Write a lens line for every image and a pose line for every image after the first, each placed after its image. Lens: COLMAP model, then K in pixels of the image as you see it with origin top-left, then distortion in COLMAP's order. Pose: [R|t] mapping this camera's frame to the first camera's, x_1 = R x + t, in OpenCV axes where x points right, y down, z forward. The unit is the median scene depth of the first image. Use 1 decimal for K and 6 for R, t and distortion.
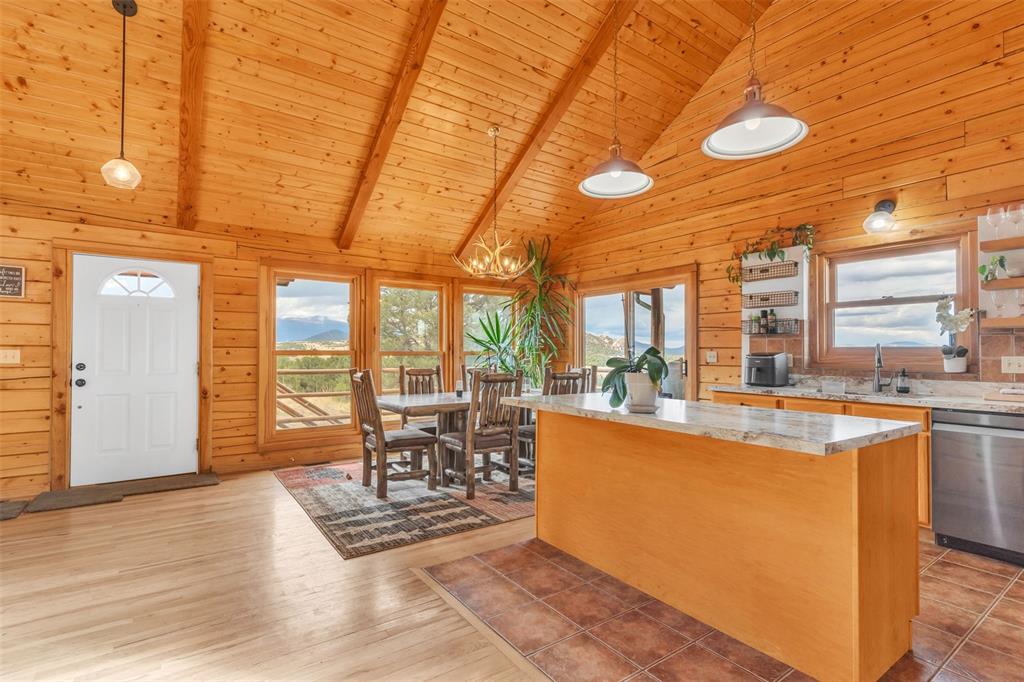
lens RADIAL K [[506.9, 0, 511.9], [0, 506.9, 345.2], [0, 0, 1]] dist [-0.000710, -0.000816]
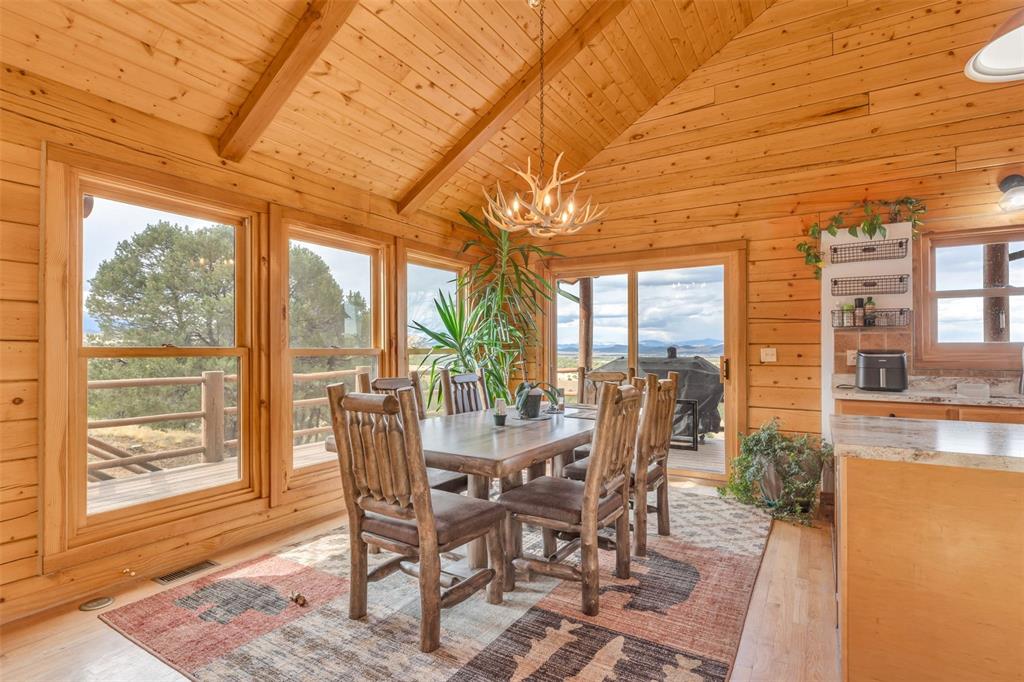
lens RADIAL K [[506.9, 0, 511.9], [0, 506.9, 345.2], [0, 0, 1]] dist [-0.000710, -0.000816]
pose [[0.909075, 0.001164, 0.416632, -0.368521], [-0.003372, 0.999984, 0.004563, 0.005755], [-0.416620, -0.005553, 0.909064, 0.497352]]
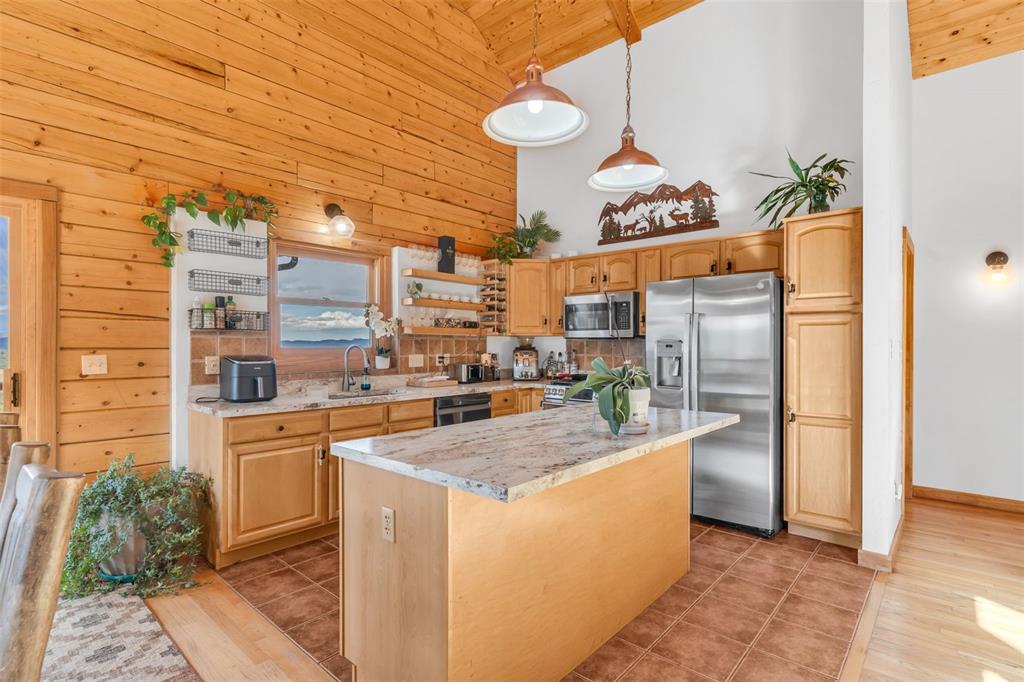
lens RADIAL K [[506.9, 0, 511.9], [0, 506.9, 345.2], [0, 0, 1]] dist [-0.000710, -0.000816]
pose [[-0.247618, -0.006369, 0.968837, -0.305764], [-0.016730, 0.999857, 0.002297, -0.008798], [-0.968713, -0.015640, -0.247689, 0.795744]]
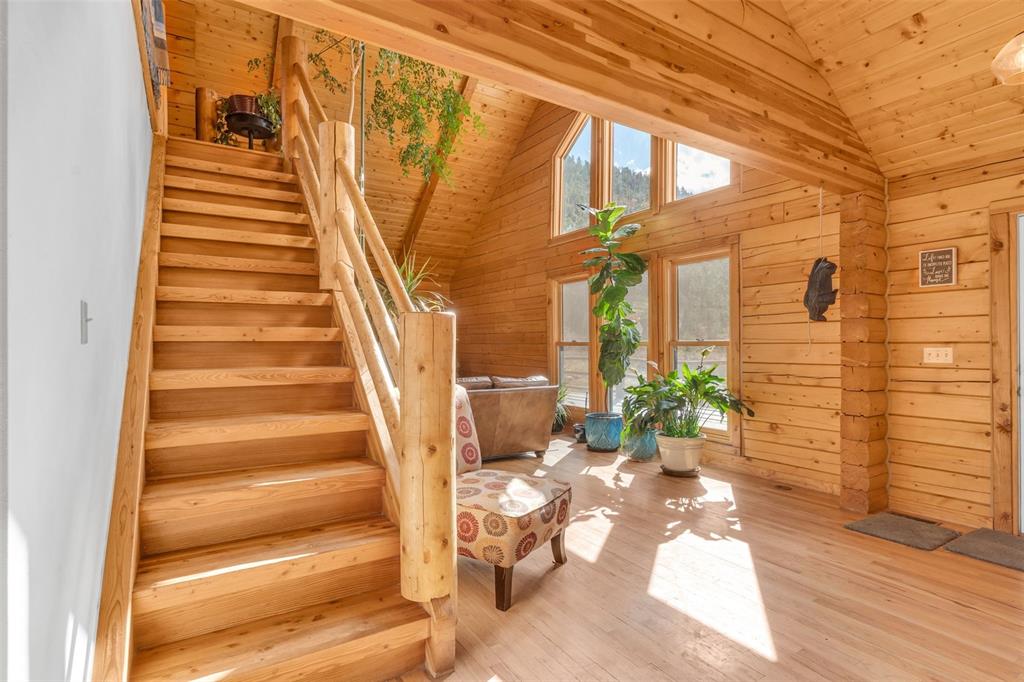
lens RADIAL K [[506.9, 0, 511.9], [0, 506.9, 345.2], [0, 0, 1]] dist [-0.000710, -0.000816]
pose [[-0.044106, -0.004563, -0.999016, -0.095619], [0.015143, 0.999872, -0.005236, -0.001079], [0.998912, -0.015359, -0.044031, 0.280877]]
